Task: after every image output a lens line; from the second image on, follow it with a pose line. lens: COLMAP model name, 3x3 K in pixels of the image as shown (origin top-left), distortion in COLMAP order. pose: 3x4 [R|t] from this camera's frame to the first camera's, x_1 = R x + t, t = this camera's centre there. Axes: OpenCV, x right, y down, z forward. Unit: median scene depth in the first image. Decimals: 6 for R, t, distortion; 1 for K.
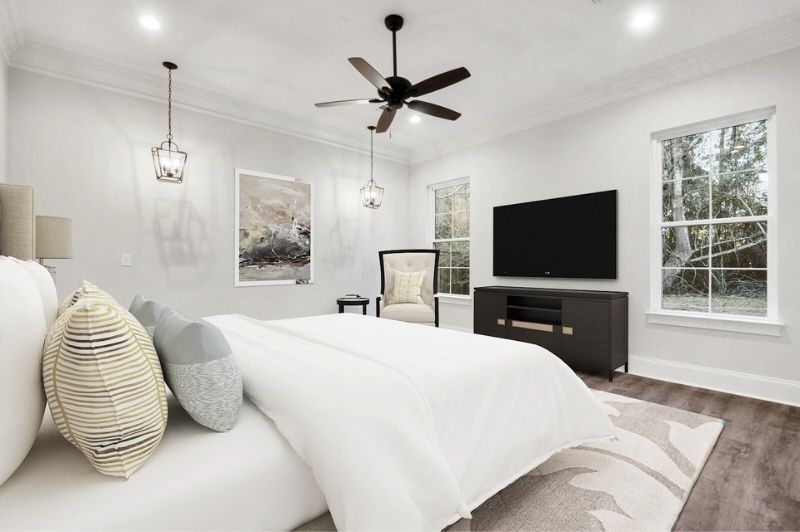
lens RADIAL K [[323.0, 0, 392.6], [0, 323.0, 262.3], [0, 0, 1]] dist [0.000291, -0.001618]
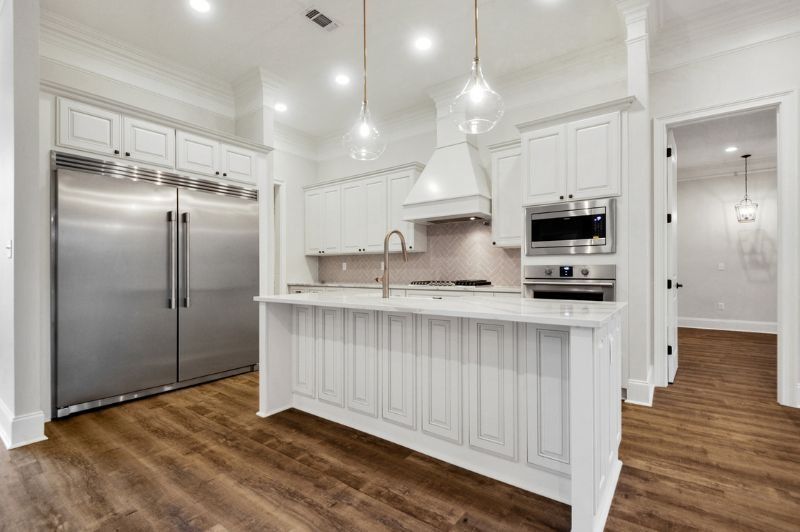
lens RADIAL K [[369.7, 0, 395.5], [0, 369.7, 274.4], [0, 0, 1]] dist [0.009266, -0.005201]
pose [[0.154626, 0.012601, -0.987893, 0.880259], [0.018048, 0.999716, 0.015576, -0.028582], [0.987808, -0.020238, 0.154355, -1.044677]]
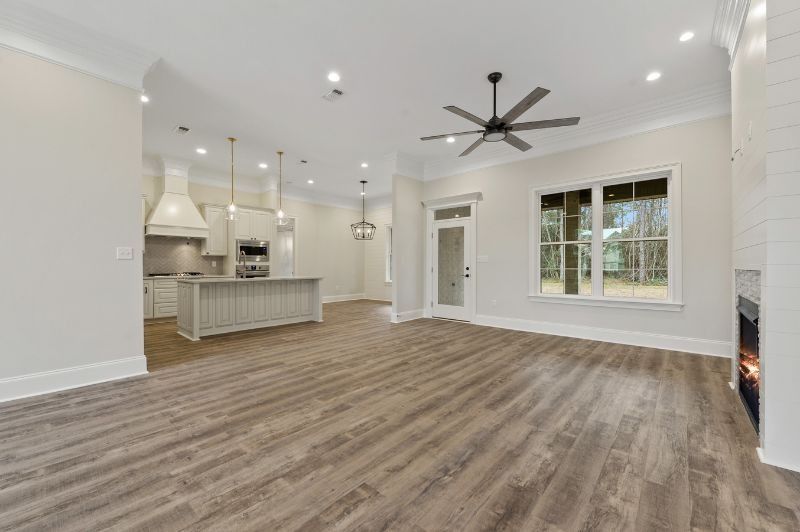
lens RADIAL K [[317.8, 0, 402.0], [0, 317.8, 266.2], [0, 0, 1]] dist [-0.001873, 0.001149]
pose [[0.995730, 0.005992, 0.092117, 0.800972], [-0.007845, 0.999774, 0.019775, -0.069076], [-0.091977, -0.020413, 0.995552, -2.564151]]
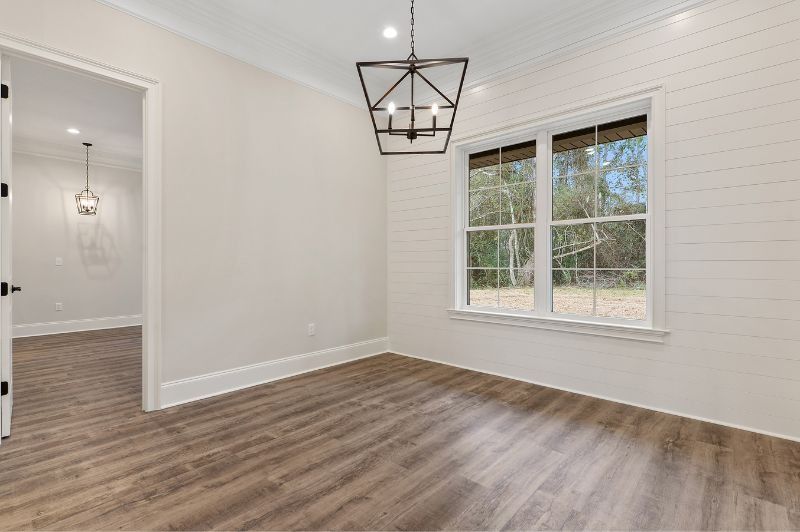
lens RADIAL K [[369.7, 0, 402.0], [0, 369.7, 260.6], [0, 0, 1]] dist [0.009266, -0.005201]
pose [[0.997191, 0.005018, 0.074732, 0.672001], [-0.005551, 0.999961, 0.006931, -0.032313], [-0.074694, -0.007326, 0.997180, -0.881485]]
